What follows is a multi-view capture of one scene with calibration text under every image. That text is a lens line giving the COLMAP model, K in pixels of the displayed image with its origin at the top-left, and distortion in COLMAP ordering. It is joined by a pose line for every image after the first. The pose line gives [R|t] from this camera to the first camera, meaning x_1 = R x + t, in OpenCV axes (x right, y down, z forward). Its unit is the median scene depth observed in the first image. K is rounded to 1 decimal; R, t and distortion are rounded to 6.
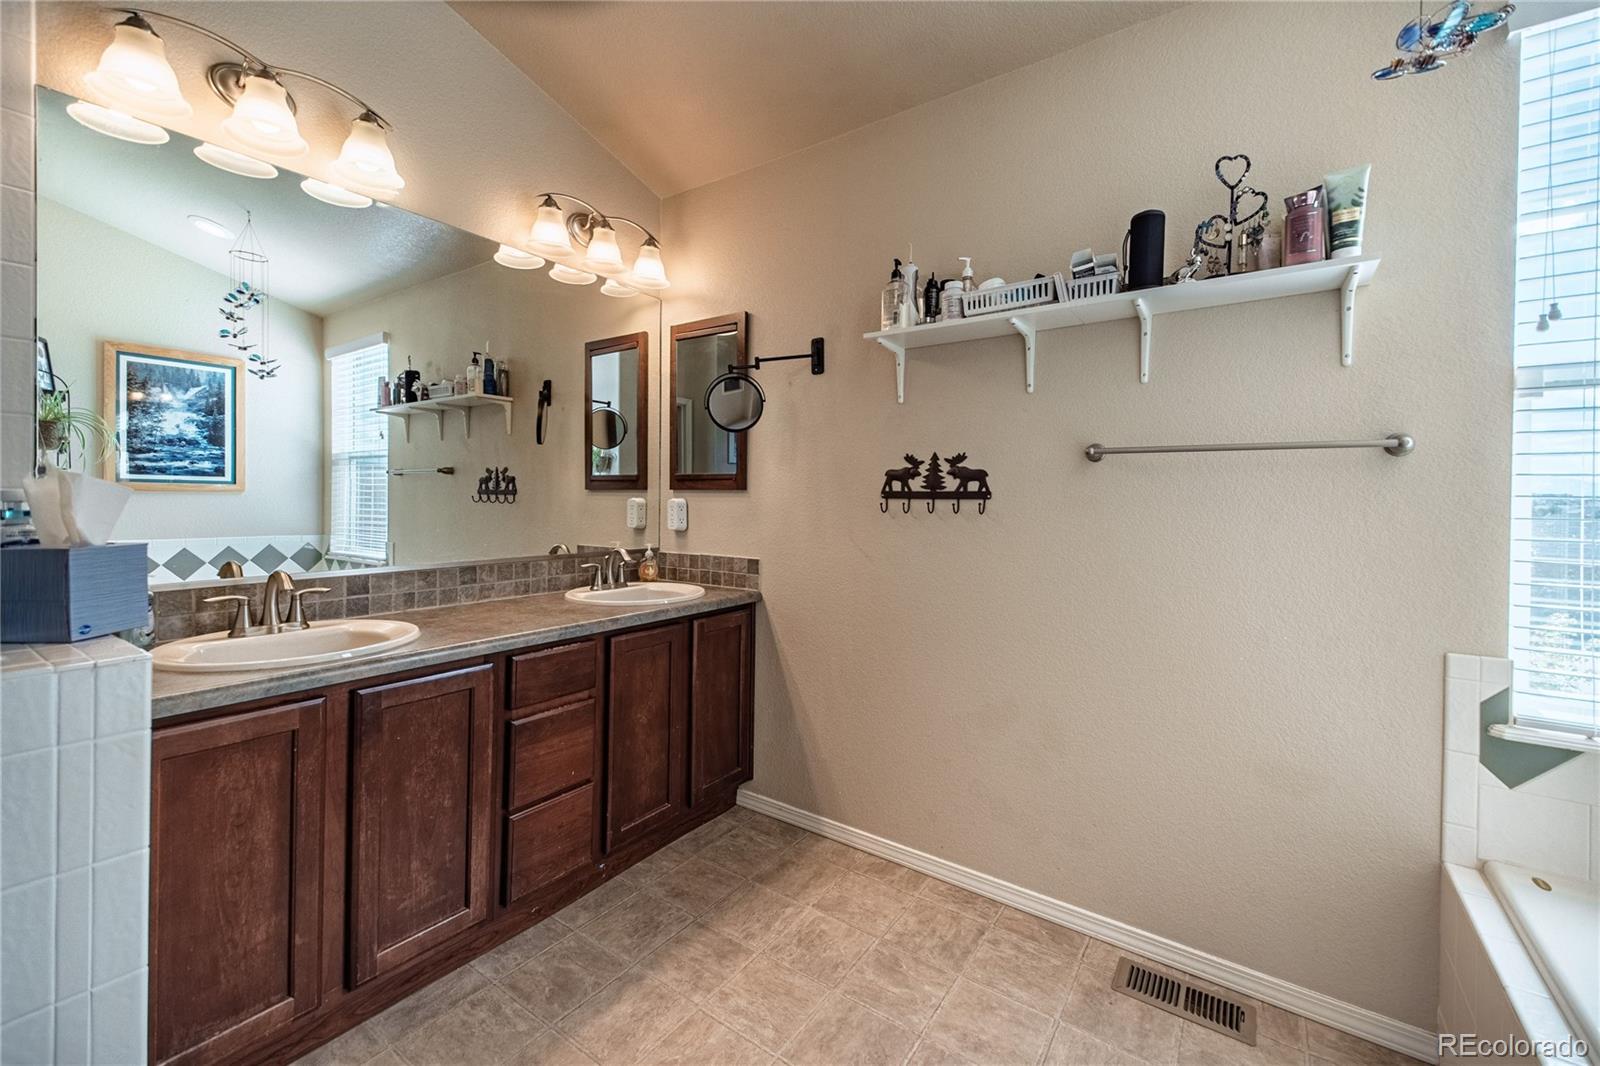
lens RADIAL K [[653.0, 0, 793.3], [0, 653.0, 493.3], [0, 0, 1]] dist [0.004316, -0.000884]
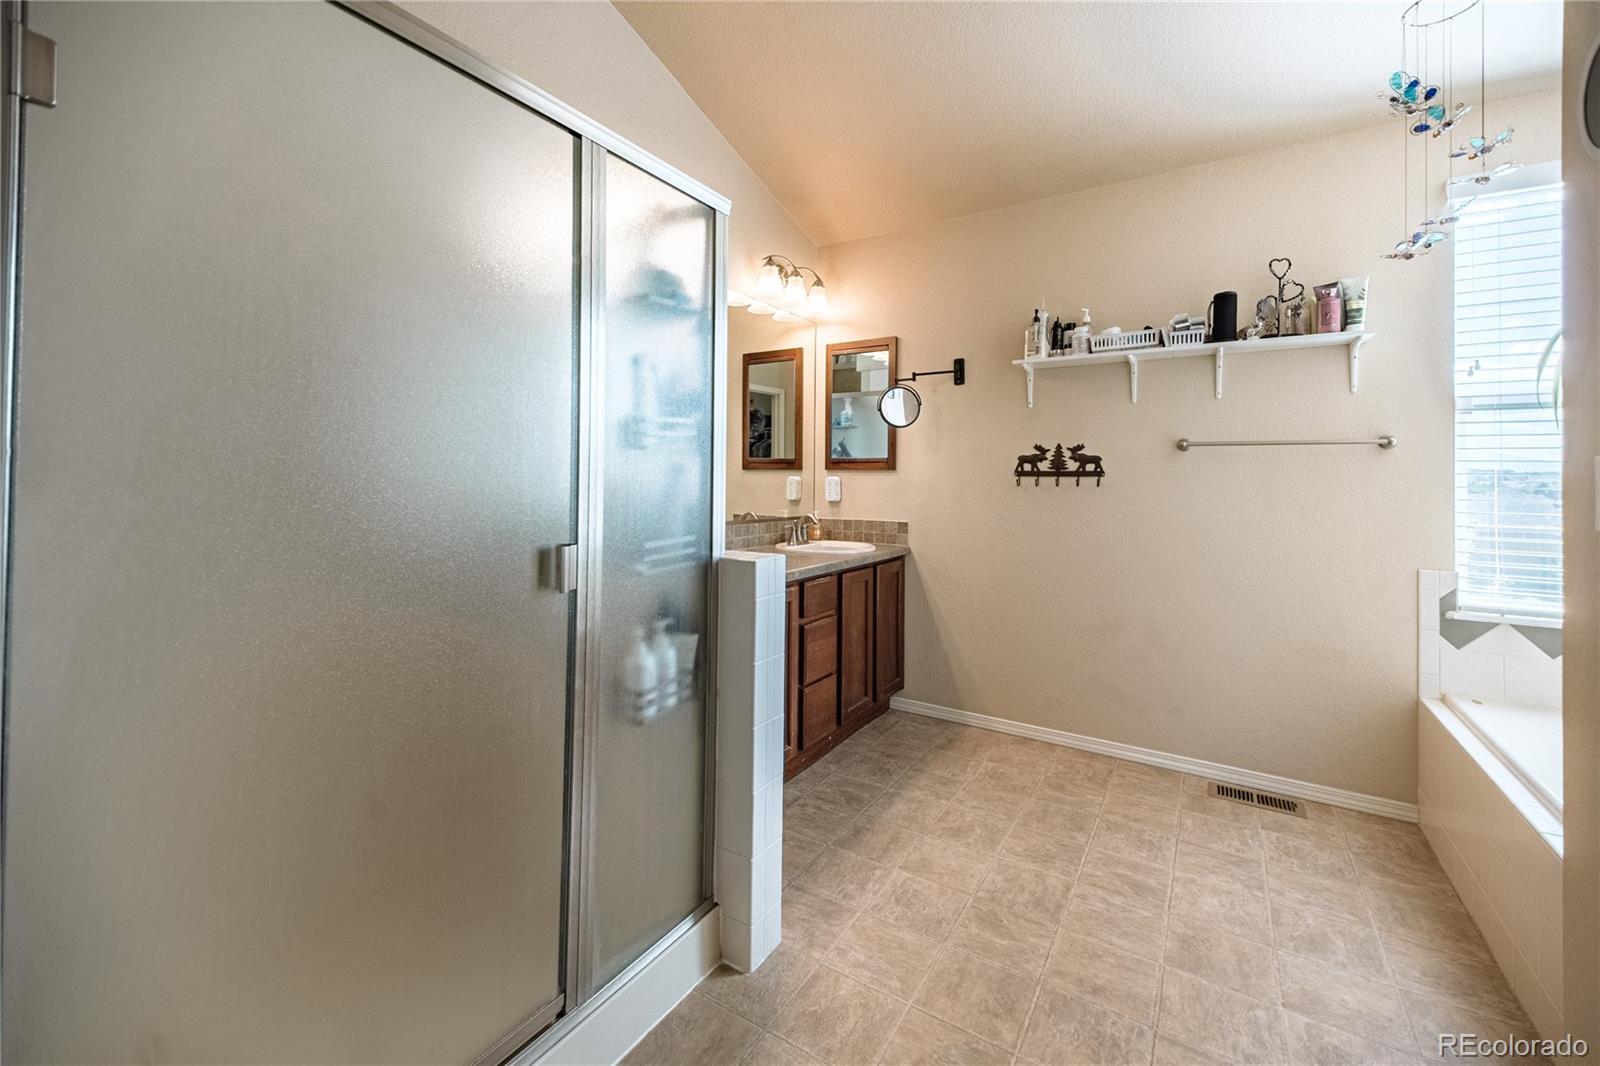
lens RADIAL K [[674.1, 0, 750.8], [0, 674.1, 459.1], [0, 0, 1]] dist [-0.003850, -0.000776]
pose [[0.999911, -0.000820, 0.013290, -0.541425], [0.001089, 0.999794, -0.020287, -0.000179], [-0.013270, 0.020299, 0.999706, -0.513561]]
